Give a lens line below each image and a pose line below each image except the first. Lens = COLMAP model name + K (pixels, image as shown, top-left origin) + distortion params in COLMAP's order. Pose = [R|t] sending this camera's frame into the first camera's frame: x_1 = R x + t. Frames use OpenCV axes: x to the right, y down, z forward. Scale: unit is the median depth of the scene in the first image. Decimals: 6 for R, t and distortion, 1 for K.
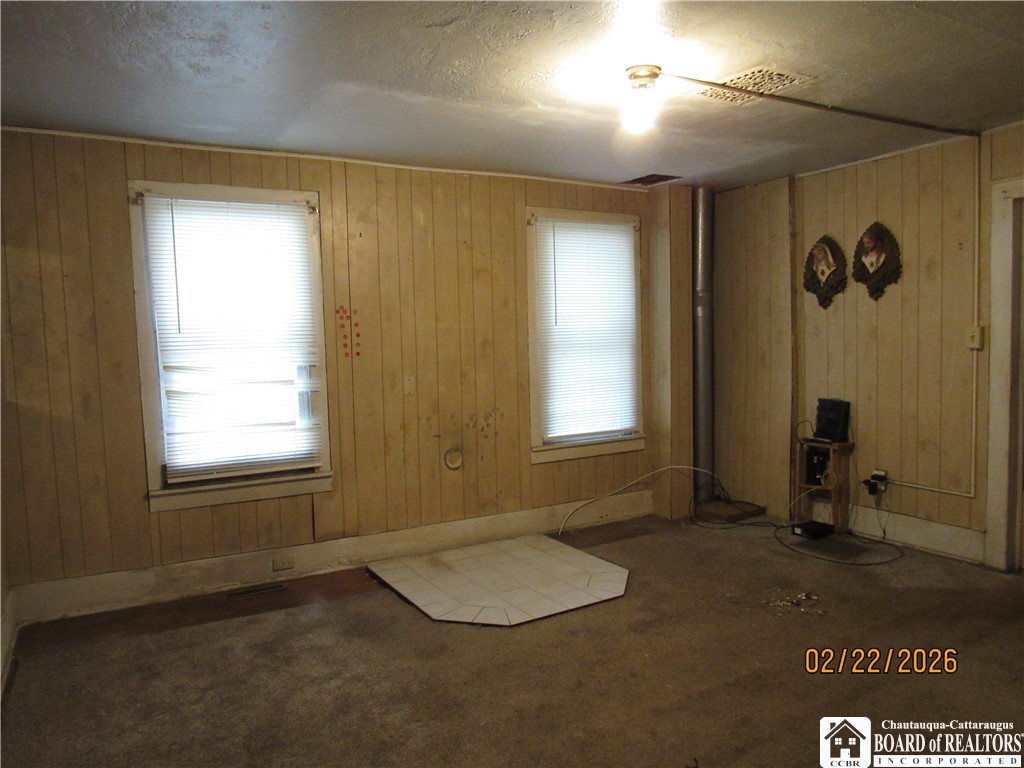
lens RADIAL K [[727.4, 0, 509.2], [0, 727.4, 382.8], [0, 0, 1]] dist [-0.054678, 0.033650]
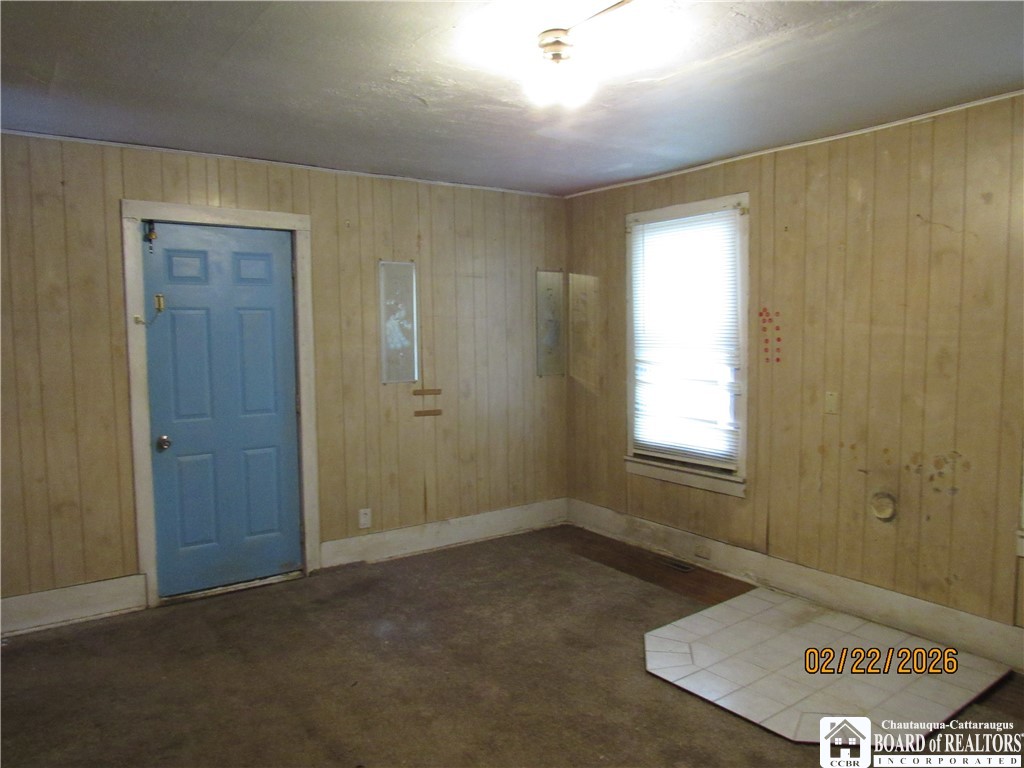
lens RADIAL K [[727.4, 0, 509.9], [0, 727.4, 384.2], [0, 0, 1]] dist [-0.054678, 0.033650]
pose [[0.101402, 0.093689, -0.990424, 0.670699], [-0.067111, 0.993932, 0.087150, -0.067059], [0.992579, 0.057631, 0.107074, 0.573892]]
